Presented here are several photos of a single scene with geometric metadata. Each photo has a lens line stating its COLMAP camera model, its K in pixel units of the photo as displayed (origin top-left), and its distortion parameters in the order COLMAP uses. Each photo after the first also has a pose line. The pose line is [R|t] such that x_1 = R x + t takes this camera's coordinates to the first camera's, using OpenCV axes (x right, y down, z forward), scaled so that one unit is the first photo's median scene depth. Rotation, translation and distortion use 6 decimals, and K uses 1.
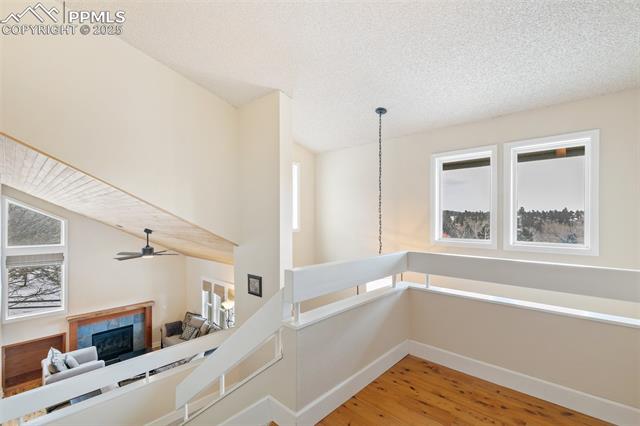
lens RADIAL K [[286.7, 0, 321.4], [0, 286.7, 216.2], [0, 0, 1]] dist [0.010749, -0.002557]
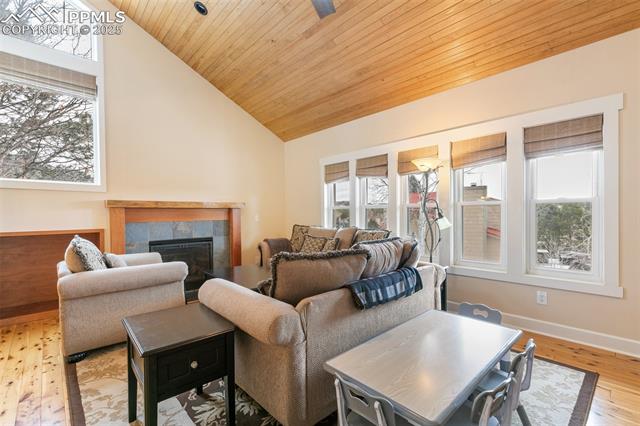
lens RADIAL K [[286.7, 0, 317.4], [0, 286.7, 216.8], [0, 0, 1]] dist [0.010749, -0.002557]
pose [[0.996355, -0.008916, -0.084835, -0.396560], [0.010085, 0.999860, 0.013360, 0.330332], [0.084704, -0.014167, 0.996305, 0.447500]]
